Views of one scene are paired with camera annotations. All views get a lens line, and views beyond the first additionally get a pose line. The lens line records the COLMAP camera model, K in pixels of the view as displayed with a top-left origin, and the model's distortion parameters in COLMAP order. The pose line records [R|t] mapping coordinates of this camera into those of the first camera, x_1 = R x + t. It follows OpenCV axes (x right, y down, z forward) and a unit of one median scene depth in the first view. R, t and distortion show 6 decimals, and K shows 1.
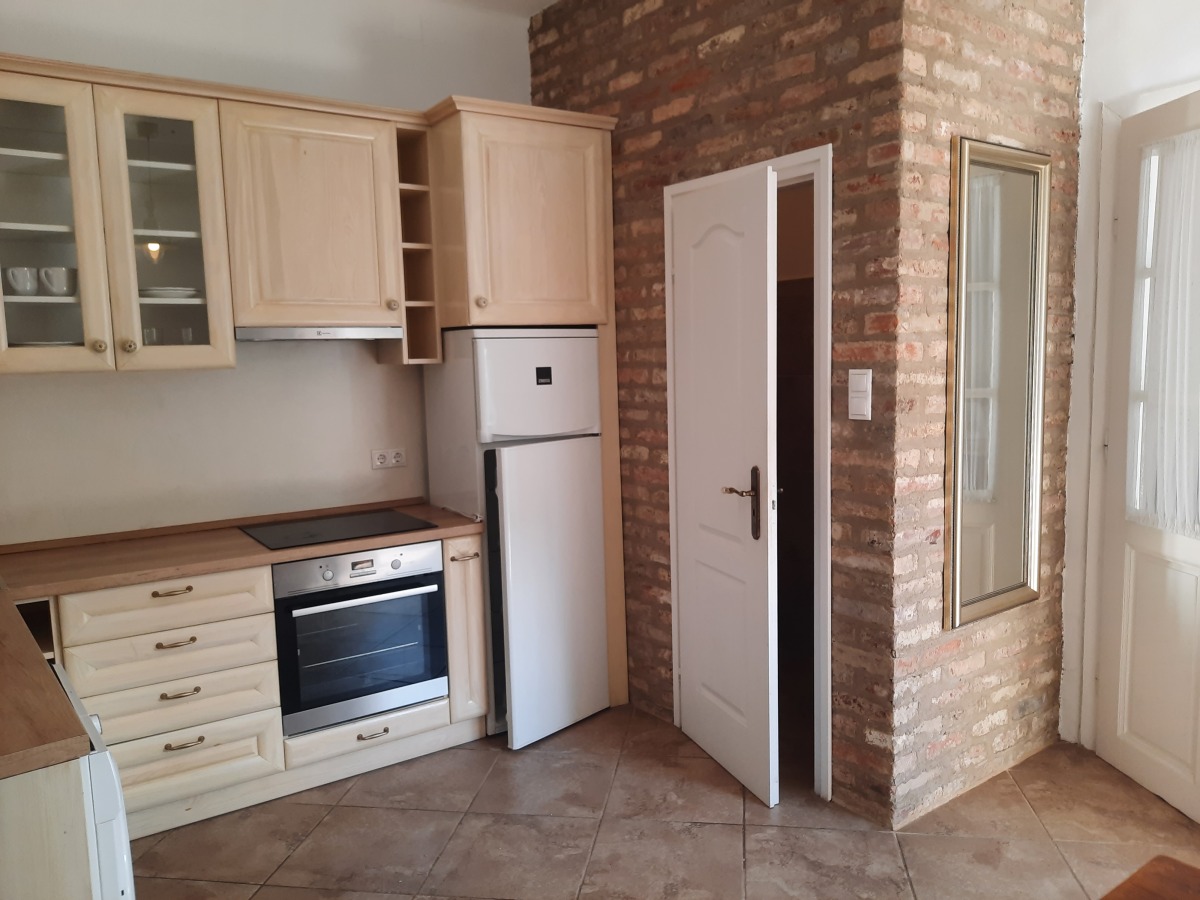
lens RADIAL K [[866.1, 0, 610.4], [0, 866.1, 451.5], [0, 0, 1]] dist [0.057110, -0.072235]
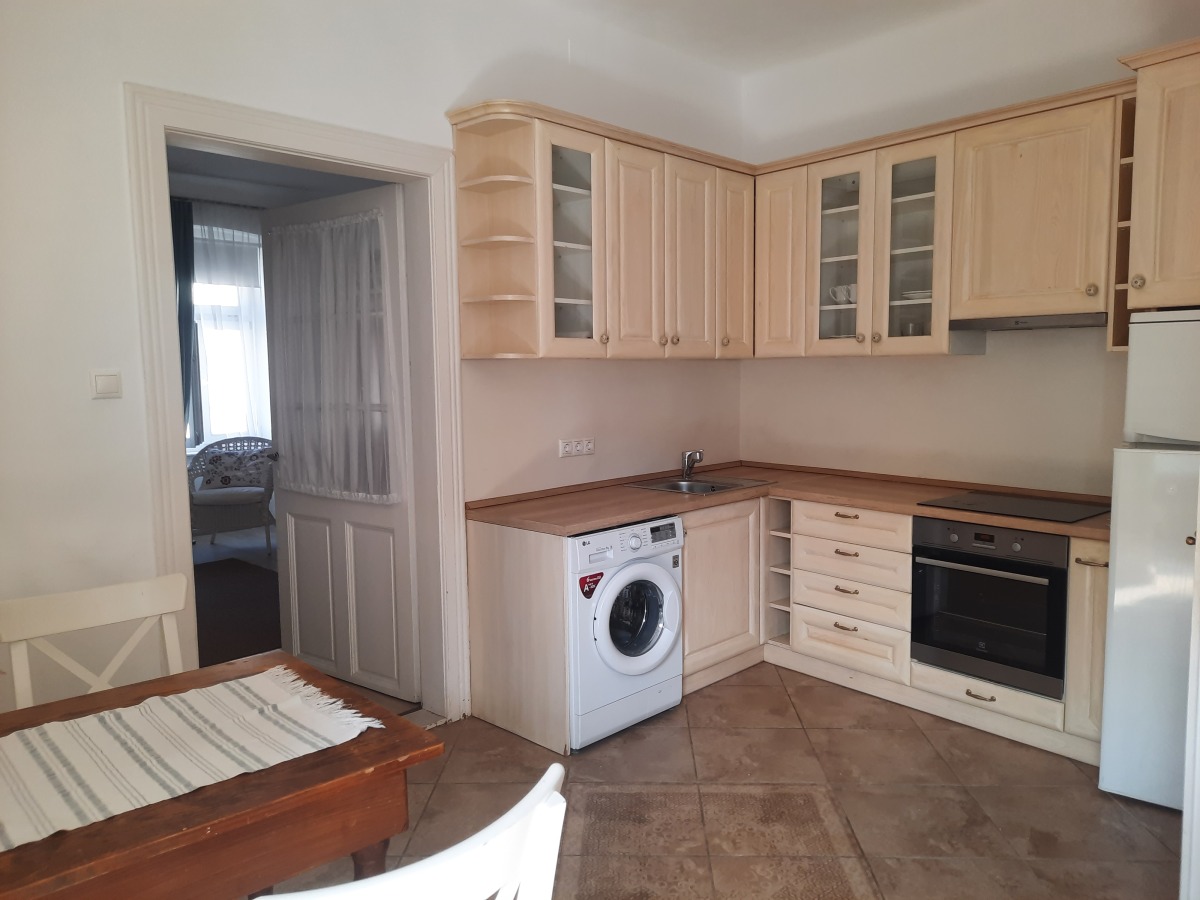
lens RADIAL K [[866.1, 0, 610.4], [0, 866.1, 451.5], [0, 0, 1]] dist [0.057110, -0.072235]
pose [[0.114789, 0.122036, -0.985865, 0.768414], [-0.095571, 0.989179, 0.111319, -0.055797], [0.988782, 0.081442, 0.125210, 0.425252]]
